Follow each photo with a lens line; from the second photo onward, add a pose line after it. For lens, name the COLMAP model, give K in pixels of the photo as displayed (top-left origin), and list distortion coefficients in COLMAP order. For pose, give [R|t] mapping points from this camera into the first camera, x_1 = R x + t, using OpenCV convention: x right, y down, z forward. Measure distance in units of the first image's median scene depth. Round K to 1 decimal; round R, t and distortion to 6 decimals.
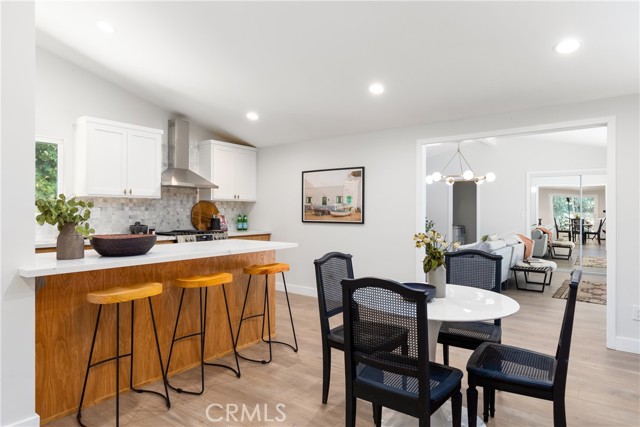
lens RADIAL K [[372.8, 0, 319.0], [0, 372.8, 209.9], [0, 0, 1]] dist [0.002829, 0.000805]
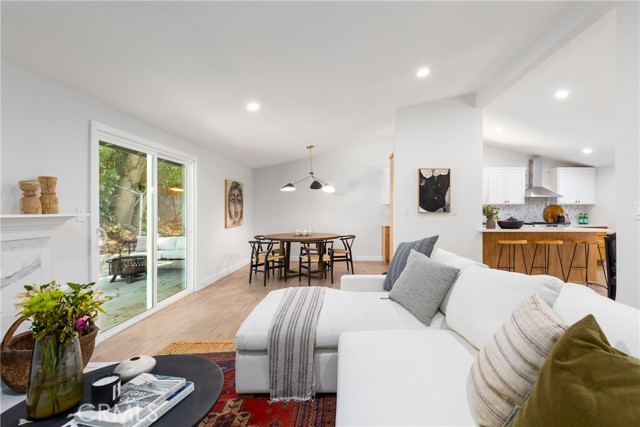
lens RADIAL K [[302.7, 0, 348.6], [0, 302.7, 213.9], [0, 0, 1]] dist [0.010894, -0.000065]
pose [[0.606380, 0.001969, -0.795172, 0.225959], [0.004670, 0.999971, 0.006038, 0.003038], [0.795161, -0.007375, 0.606354, -0.562771]]
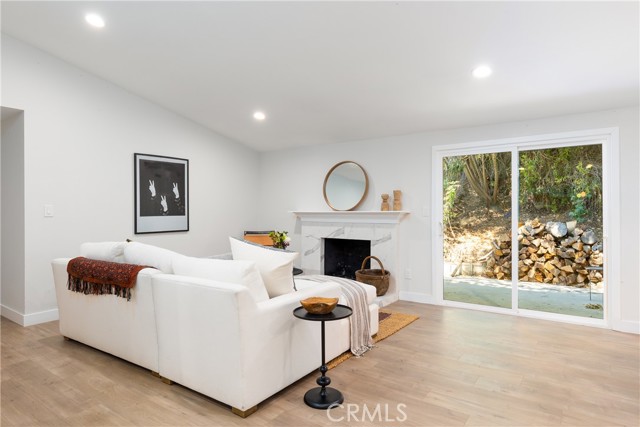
lens RADIAL K [[372.8, 0, 319.0], [0, 372.8, 209.9], [0, 0, 1]] dist [0.002829, 0.000805]
pose [[-0.999795, -0.000648, -0.020247, -0.188920], [-0.000632, 0.999999, -0.000821, 0.001883], [0.020248, -0.000808, -0.999795, 0.387473]]
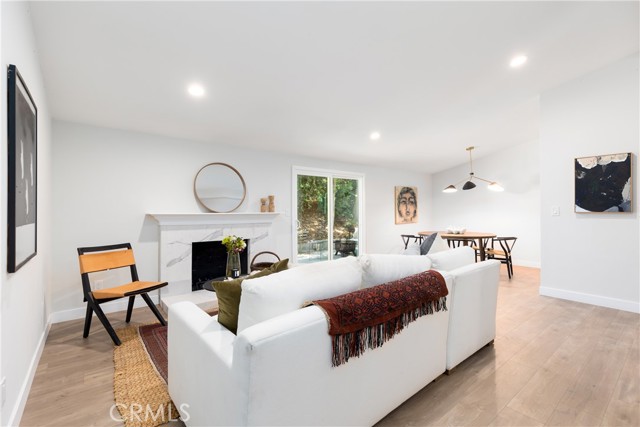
lens RADIAL K [[292.8, 0, 320.0], [0, 292.8, 213.5], [0, 0, 1]] dist [0.010966, 0.000146]
pose [[-0.246622, 0.003564, -0.969105, 0.504868], [0.002103, 0.999993, 0.003143, 0.004595], [0.969110, -0.001263, -0.246627, -0.236717]]
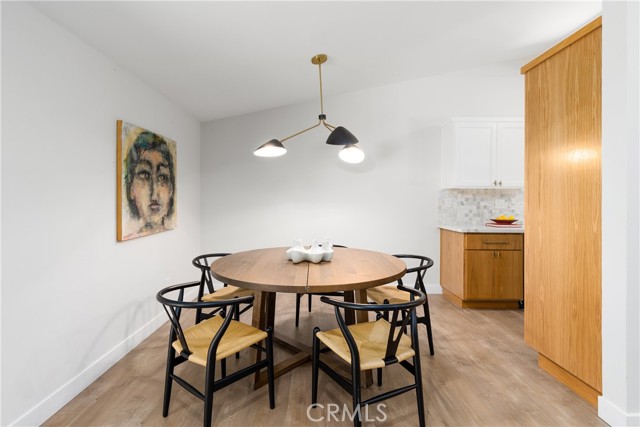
lens RADIAL K [[297.1, 0, 316.8], [0, 297.1, 197.9], [0, 0, 1]] dist [0.002380, 0.000438]
pose [[0.609889, -0.012016, -0.792396, -0.437002], [0.001350, 0.999899, -0.014124, 0.002065], [0.792486, 0.007544, 0.609844, -0.268820]]
